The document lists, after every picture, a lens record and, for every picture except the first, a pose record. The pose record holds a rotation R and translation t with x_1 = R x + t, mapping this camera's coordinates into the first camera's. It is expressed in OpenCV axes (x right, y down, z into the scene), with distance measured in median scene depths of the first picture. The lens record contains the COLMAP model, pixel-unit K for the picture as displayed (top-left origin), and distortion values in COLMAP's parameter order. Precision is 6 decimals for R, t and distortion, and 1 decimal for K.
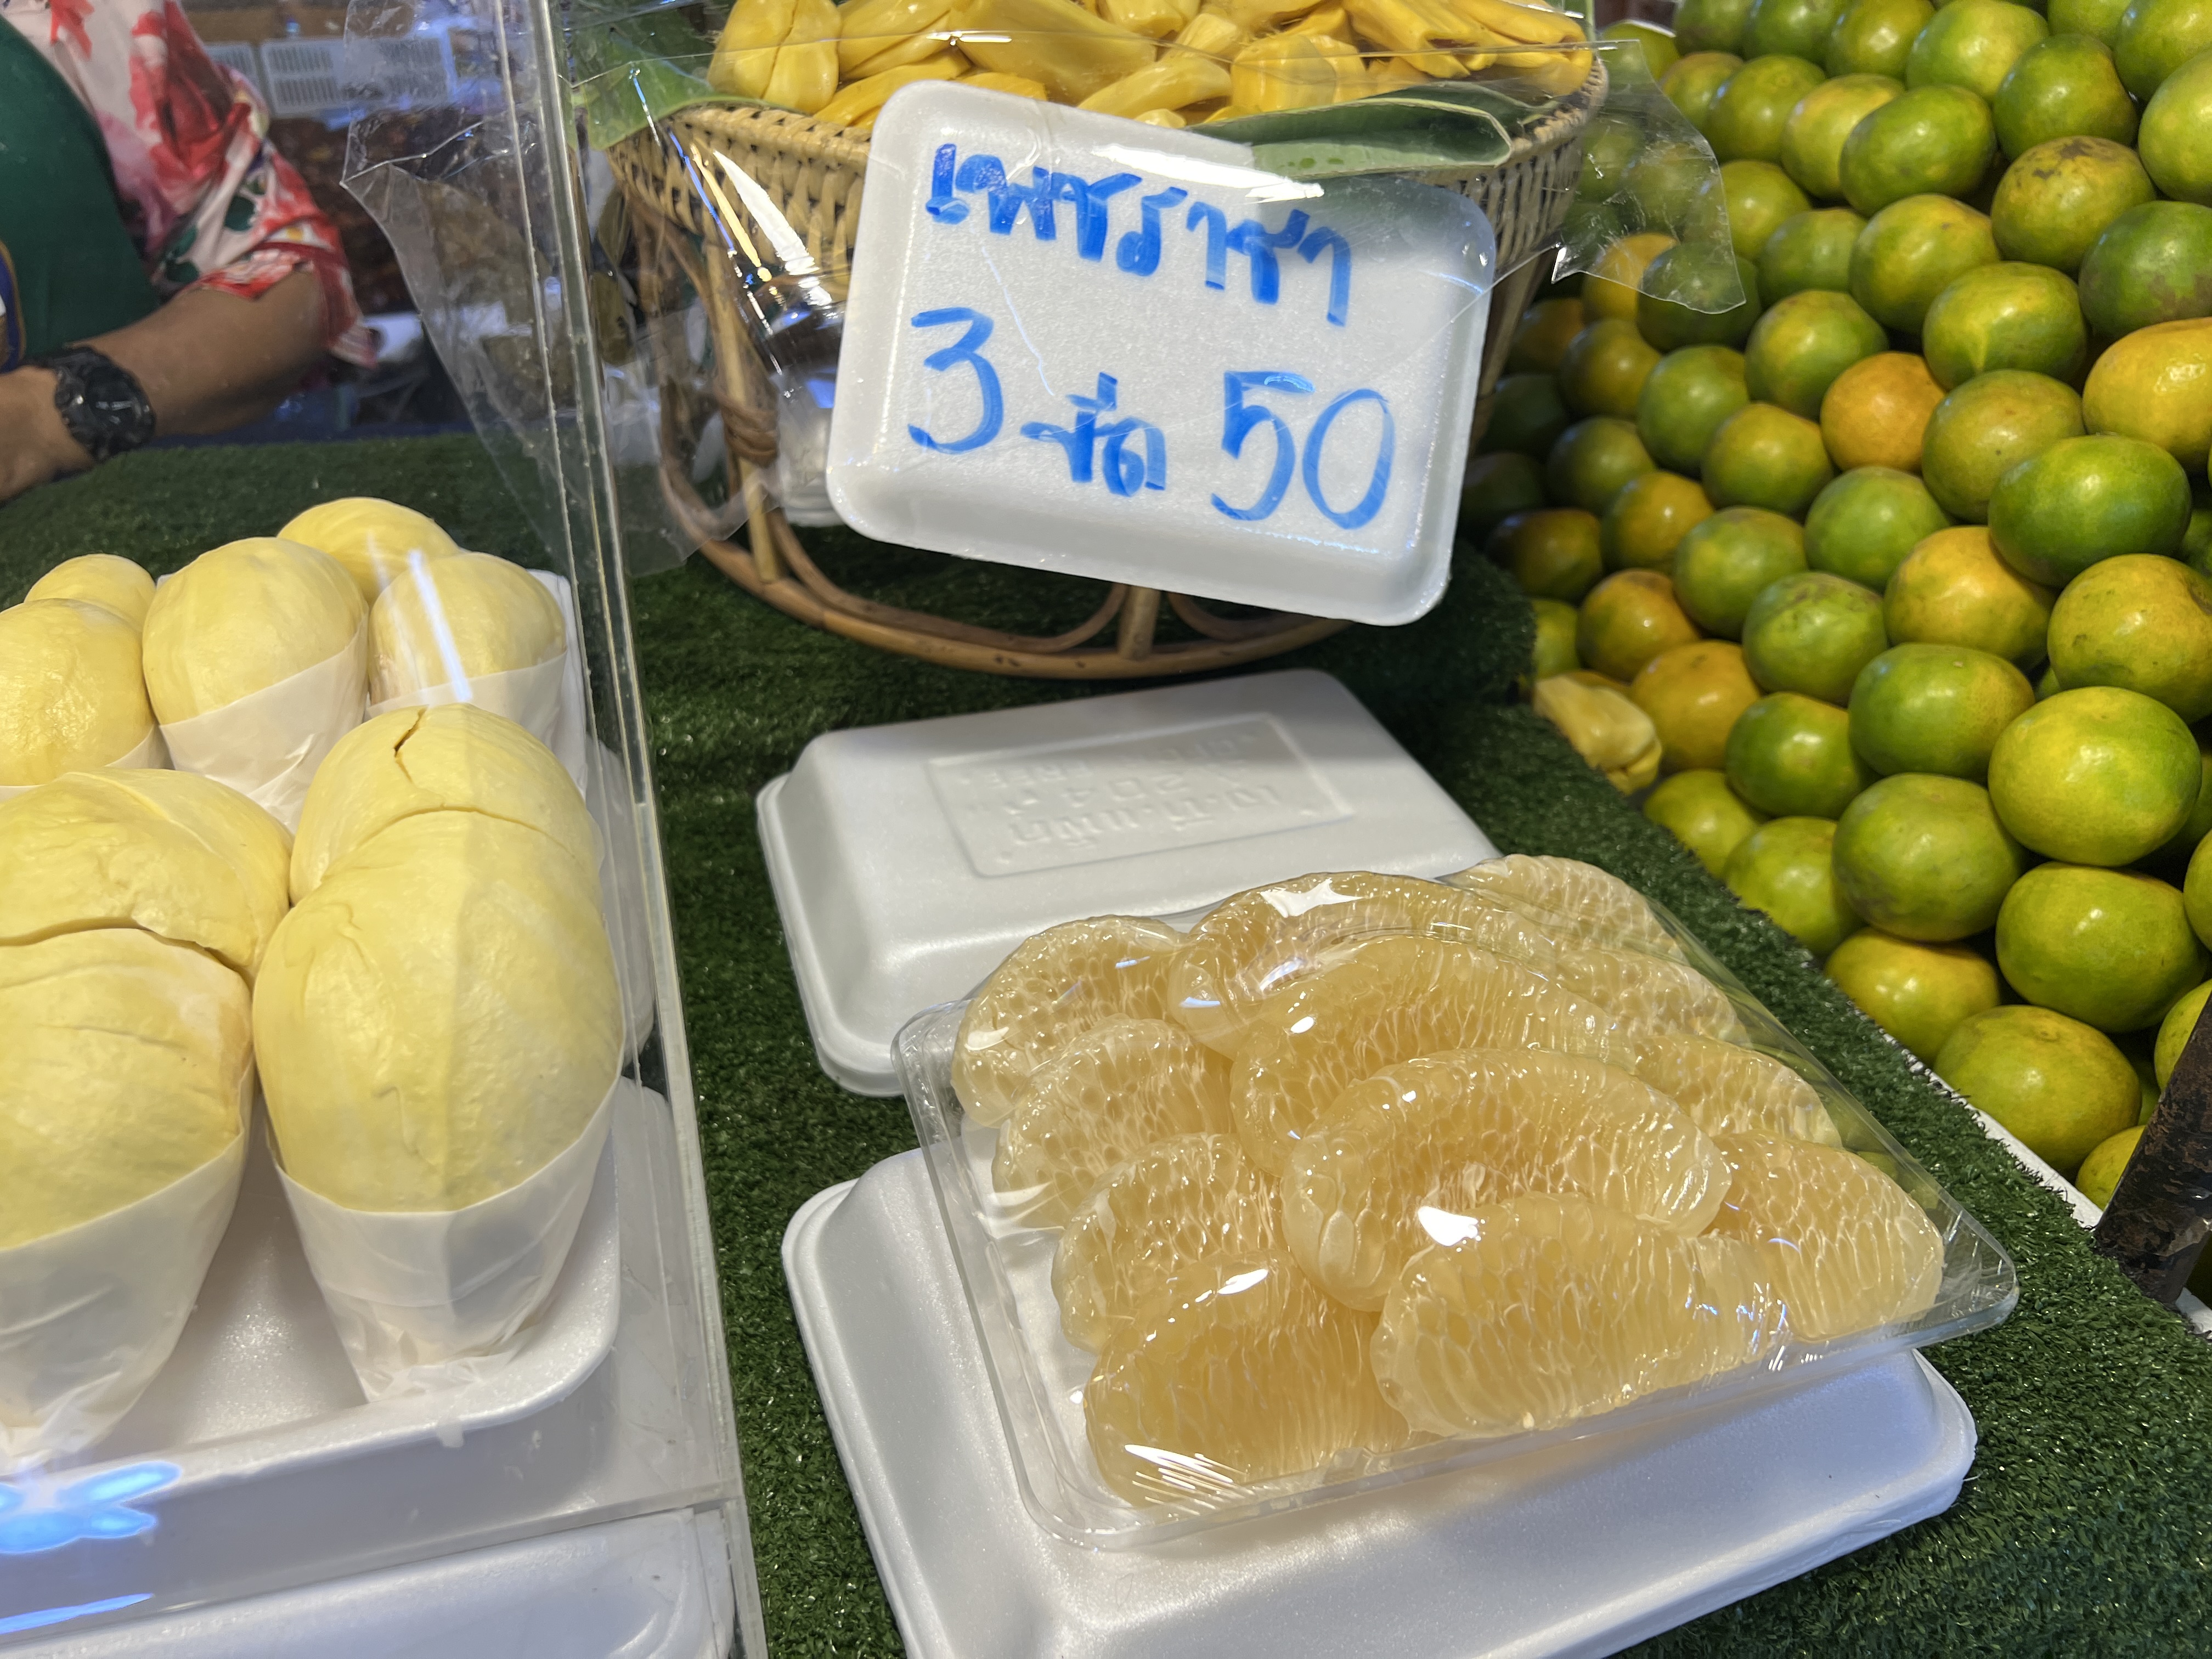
lens RADIAL K [[1686.0, 0, 1101.4], [0, 1686.0, 842.3], [0, 0, 1]] dist [0.025783, -0.019688]
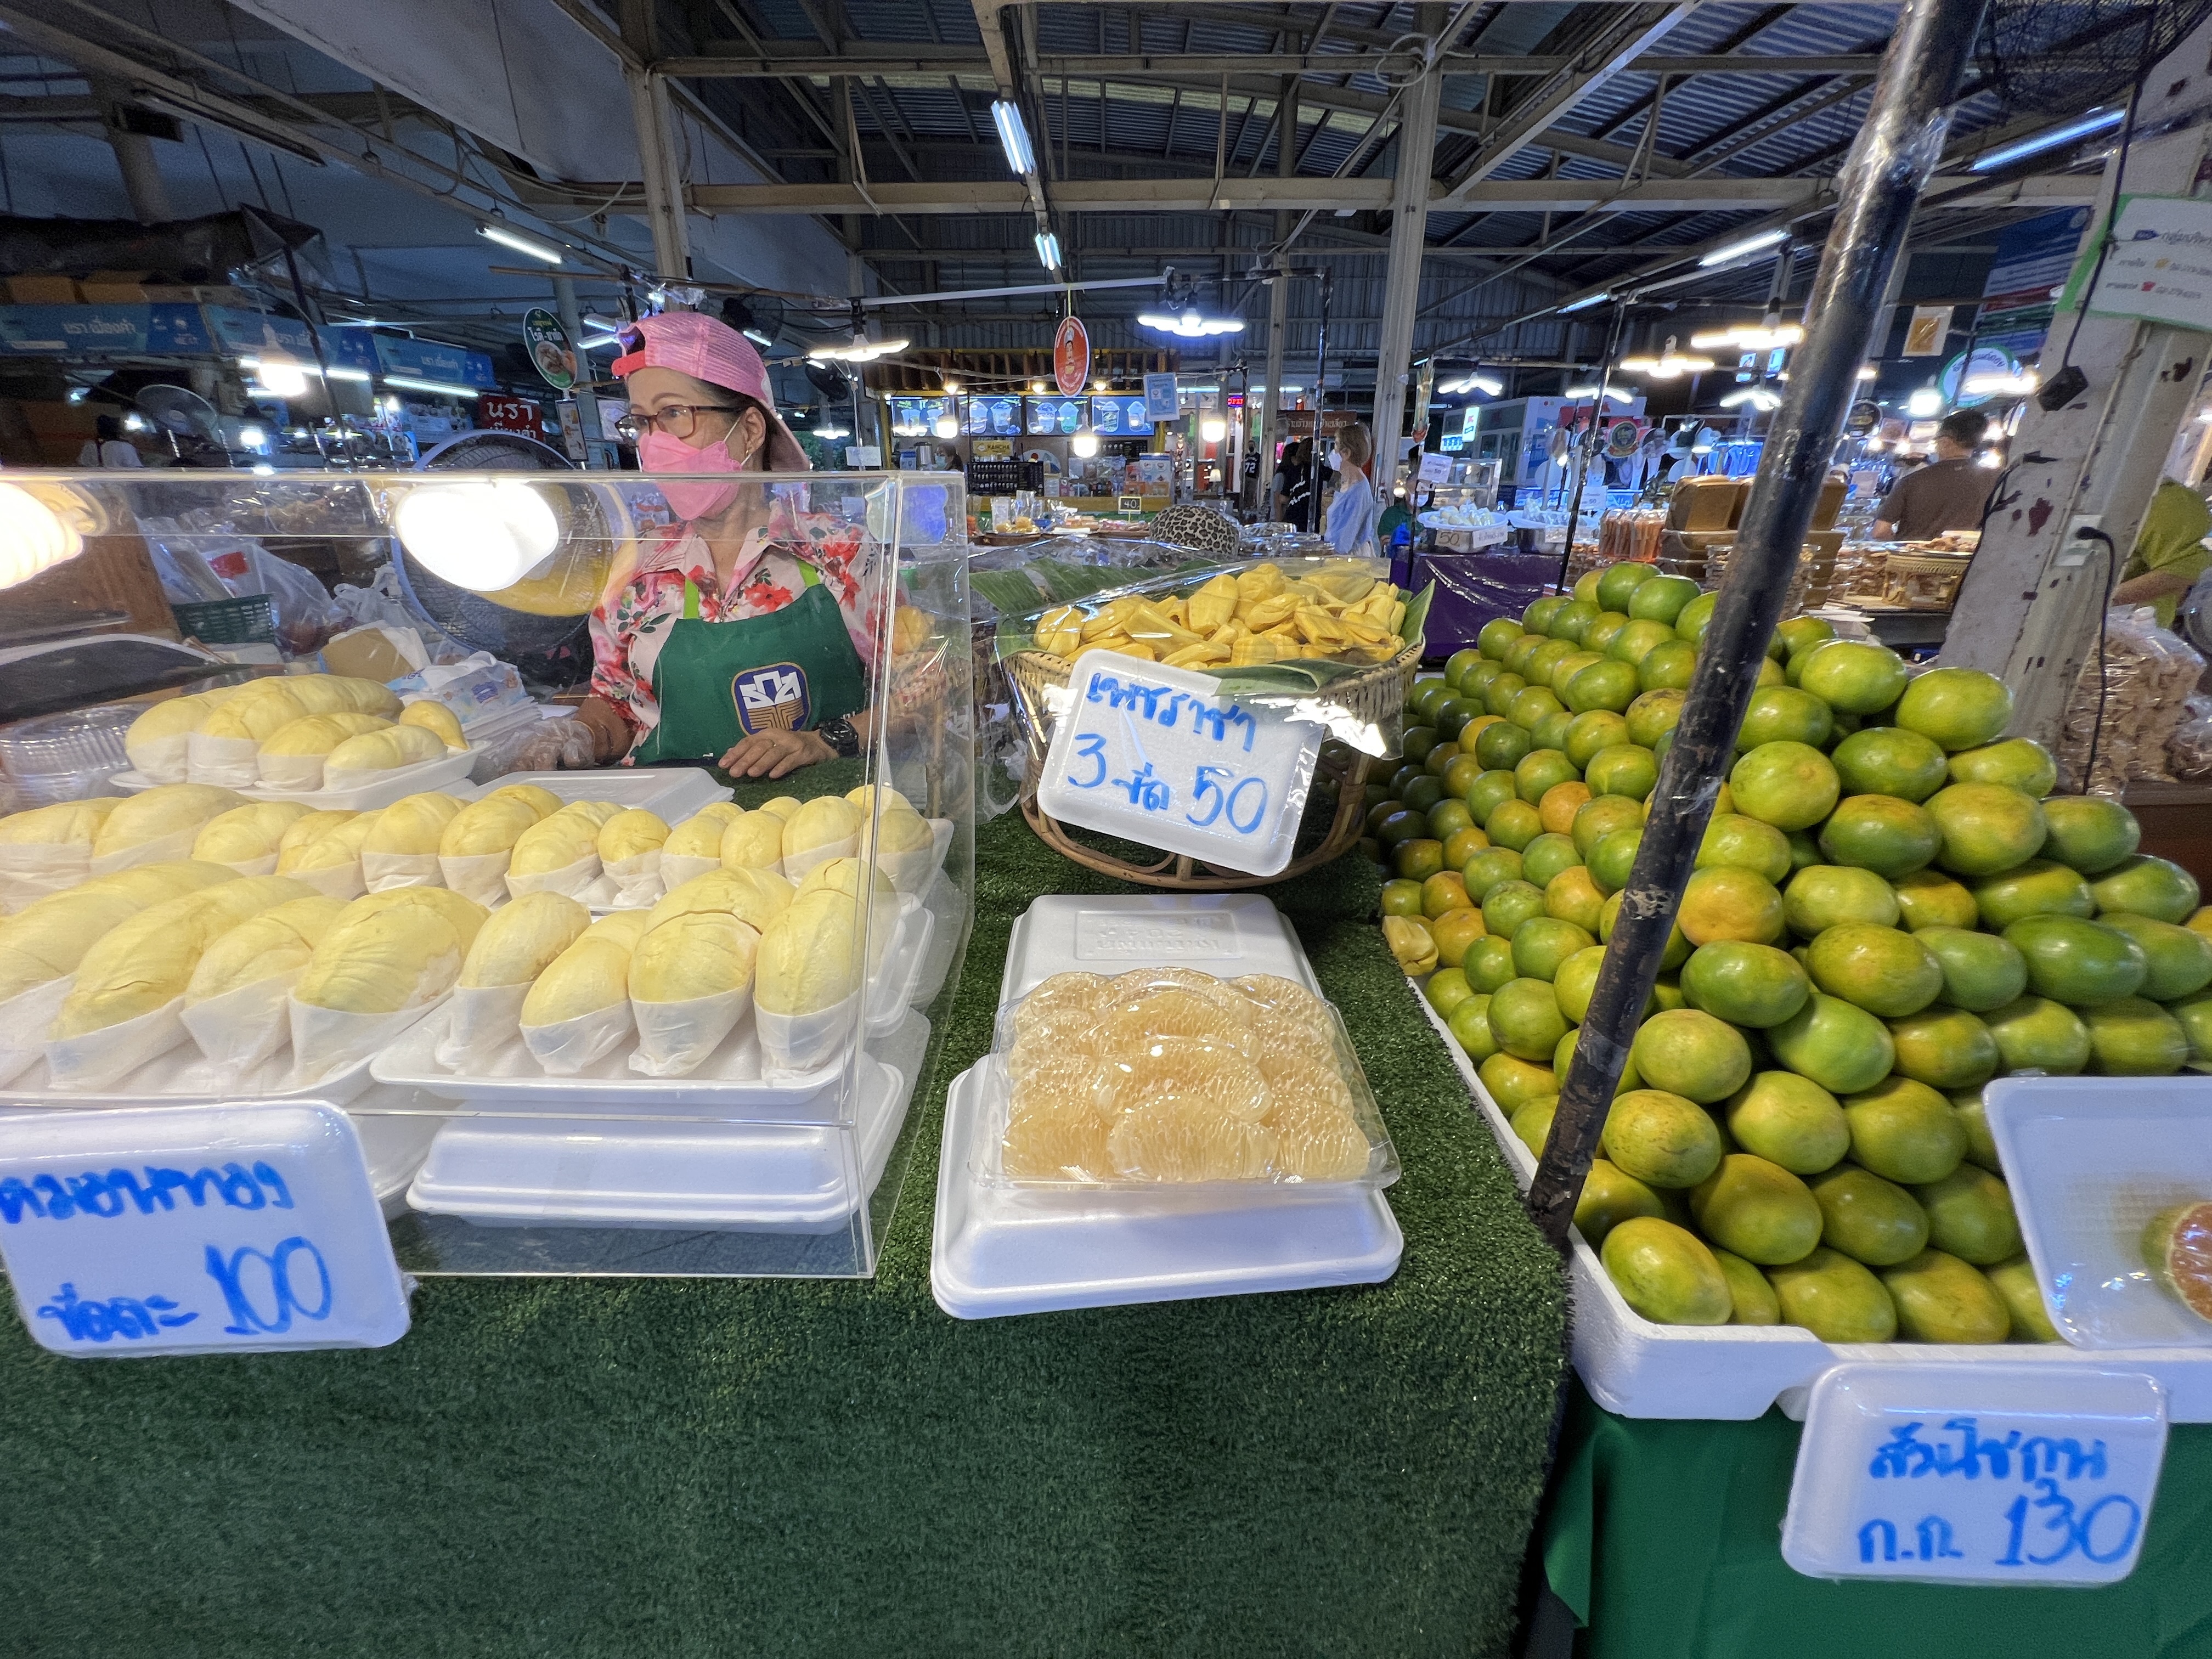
lens RADIAL K [[888.6, 0, 1104.4], [0, 888.6, 823.1], [0, 0, 1]] dist [-0.000120, -0.000320]
pose [[0.958703, 0.098506, -0.266806, 0.294666], [-0.144574, 0.976651, -0.158909, 0.027292], [0.244922, 0.190919, 0.950559, -0.243024]]
